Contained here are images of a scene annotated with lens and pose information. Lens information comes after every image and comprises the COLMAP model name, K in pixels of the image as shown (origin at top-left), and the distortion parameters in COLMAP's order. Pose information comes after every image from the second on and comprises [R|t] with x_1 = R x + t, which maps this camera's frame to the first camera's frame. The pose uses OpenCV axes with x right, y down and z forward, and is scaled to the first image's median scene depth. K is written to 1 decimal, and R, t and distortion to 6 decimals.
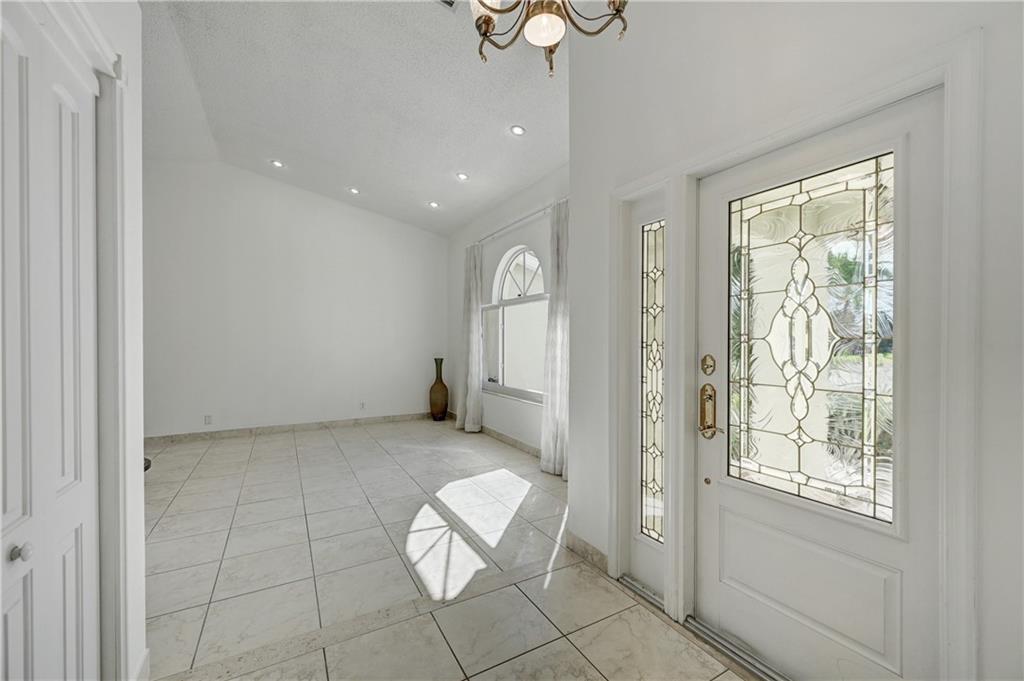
lens RADIAL K [[405.6, 0, 511.7], [0, 405.6, 343.2], [0, 0, 1]] dist [0.002473, 0.000020]
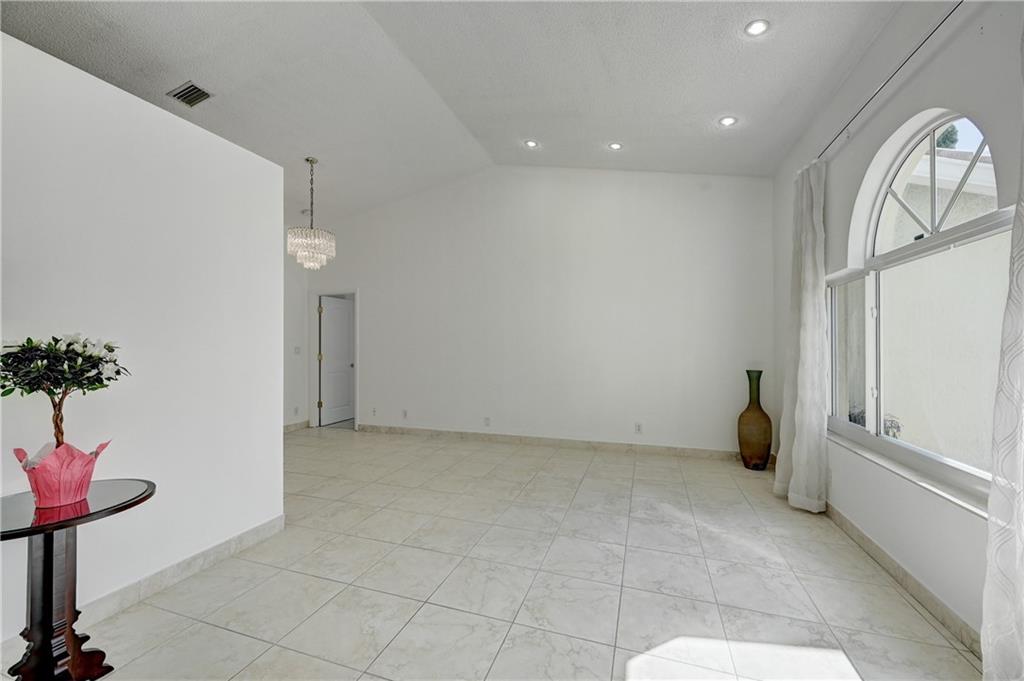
lens RADIAL K [[405.6, 0, 512.9], [0, 405.6, 343.8], [0, 0, 1]] dist [0.002473, 0.000020]
pose [[0.669724, -0.005227, -0.742592, 0.047281], [-0.001147, 0.999967, -0.008073, 0.001300], [0.742609, 0.006258, 0.669696, 0.352178]]
